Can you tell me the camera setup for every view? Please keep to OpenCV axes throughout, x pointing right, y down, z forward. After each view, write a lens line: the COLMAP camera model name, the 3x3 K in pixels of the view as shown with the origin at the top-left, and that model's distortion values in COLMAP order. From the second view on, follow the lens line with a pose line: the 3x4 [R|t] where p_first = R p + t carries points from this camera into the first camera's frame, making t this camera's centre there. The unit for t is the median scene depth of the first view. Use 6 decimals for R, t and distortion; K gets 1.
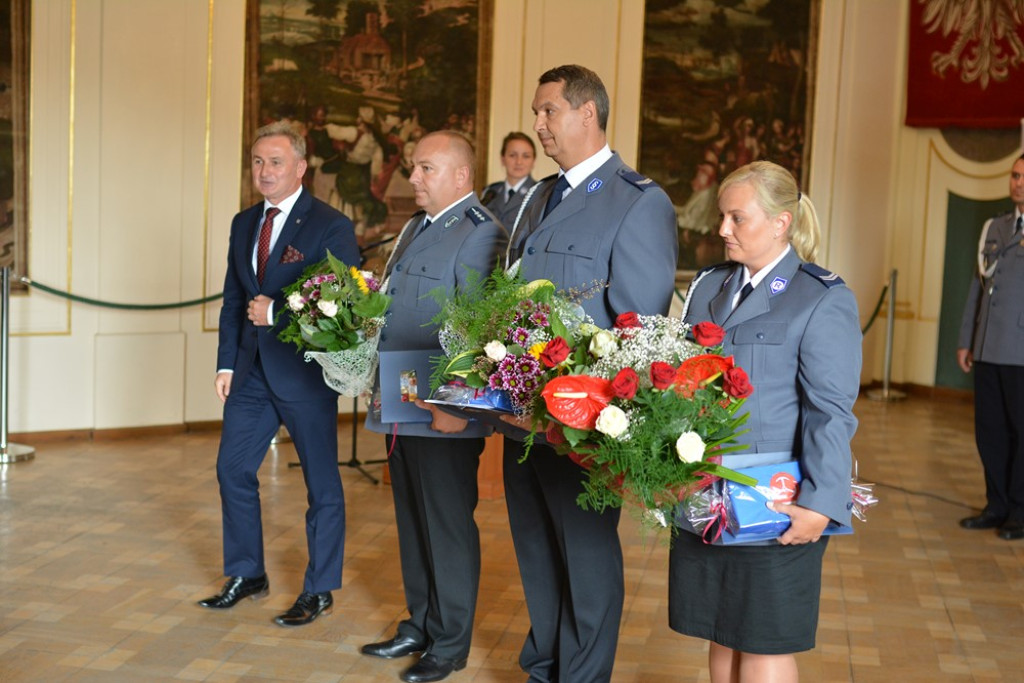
lens RADIAL K [[1497.1, 0, 512.5], [0, 1497.1, 342.6], [0, 0, 1]] dist [-0.048837, 0.000000]
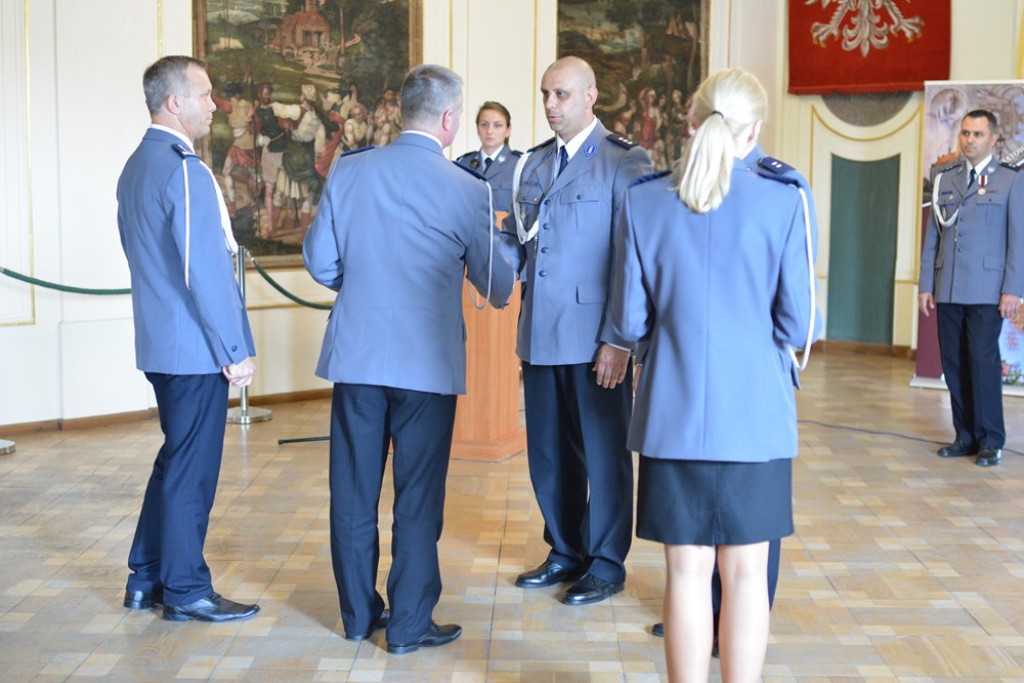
lens RADIAL K [[1497.1, 0, 513.0], [0, 1497.1, 339.1], [0, 0, 1]] dist [-0.048837, 0.000000]
pose [[0.986132, -0.050591, 0.158064, -0.128085], [0.049878, 0.998719, 0.008478, 0.010689], [-0.158290, -0.000476, 0.987393, -0.008311]]
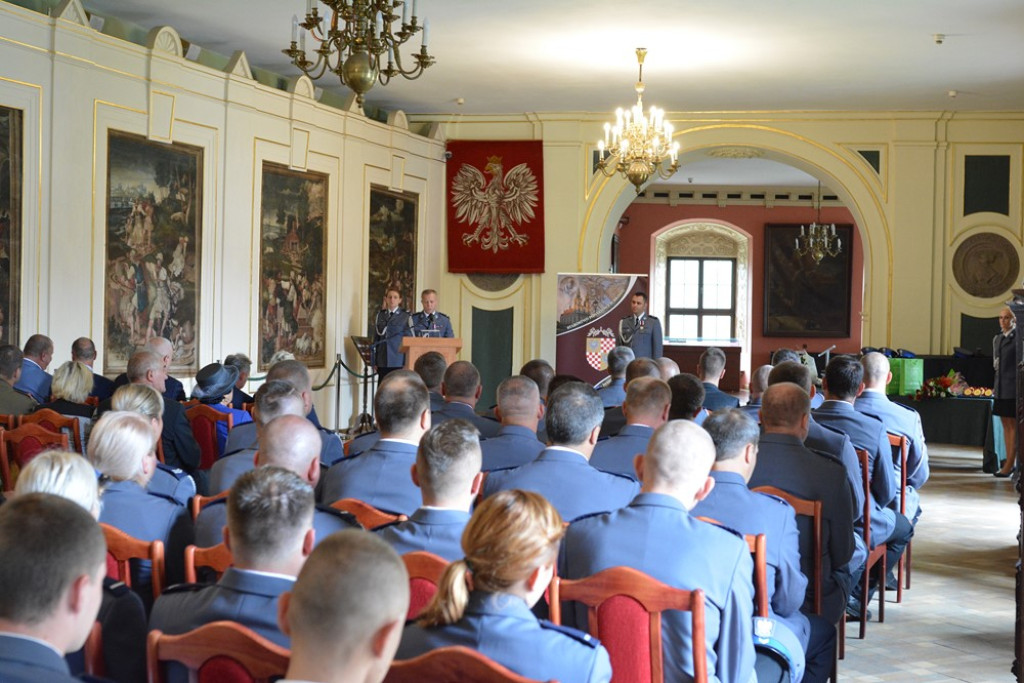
lens RADIAL K [[1507.2, 0, 528.1], [0, 1507.2, 340.6], [0, 0, 1]] dist [-0.047517, 0.000000]
pose [[0.779241, -0.038631, 0.625533, -1.038304], [0.083851, 0.995551, -0.042972, 0.034311], [-0.621090, 0.085937, 0.779013, -0.634901]]
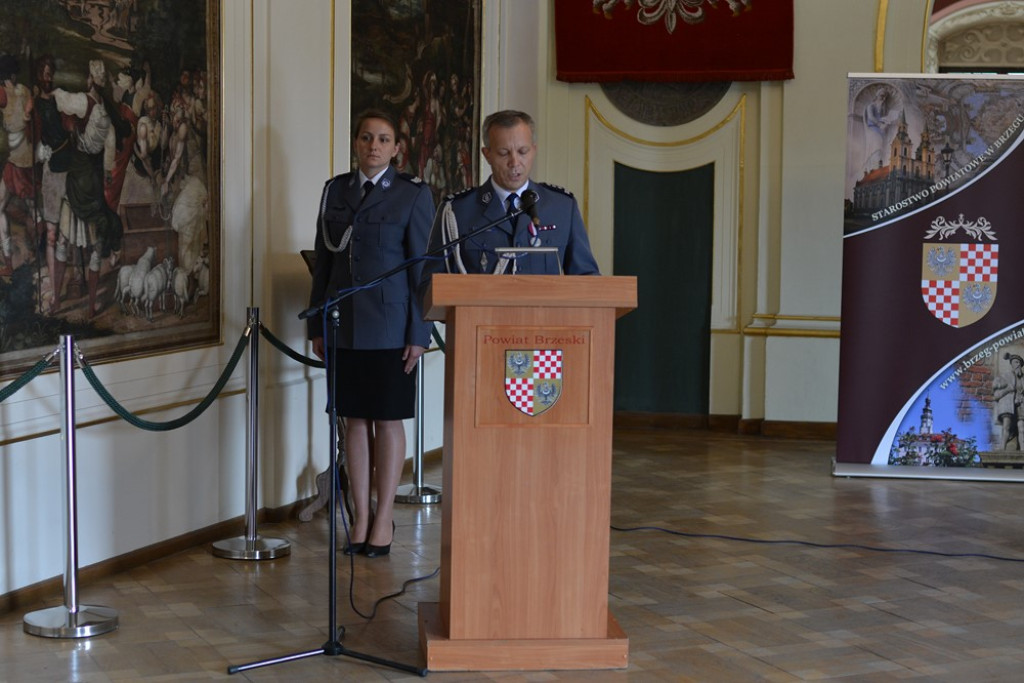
lens RADIAL K [[1867.3, 0, 515.6], [0, 1867.3, 344.5], [0, 0, 1]] dist [-0.057850, 0.000000]
pose [[0.814372, -0.088466, 0.573561, -0.398747], [0.088093, 0.995705, 0.028498, -0.048545], [-0.573618, 0.027319, 0.818667, 0.284480]]
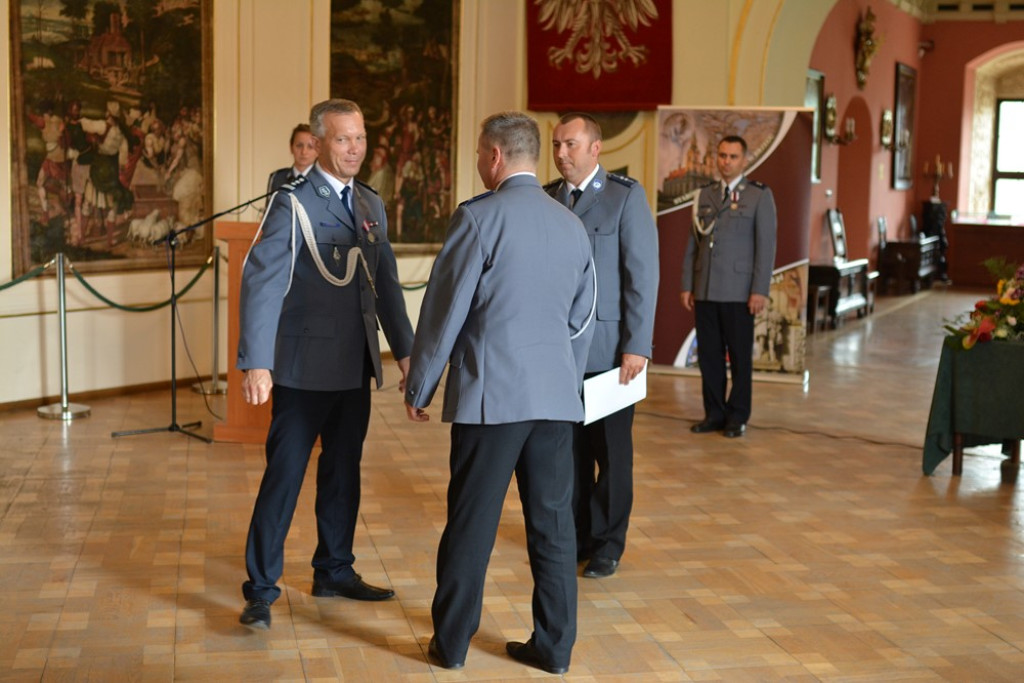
lens RADIAL K [[1497.1, 0, 512.9], [0, 1497.1, 346.4], [0, 0, 1]] dist [-0.048837, 0.000000]
pose [[0.927339, -0.067616, 0.368063, -0.234445], [0.060726, 0.997695, 0.030286, 0.002301], [-0.369262, -0.005735, 0.929308, -0.097032]]
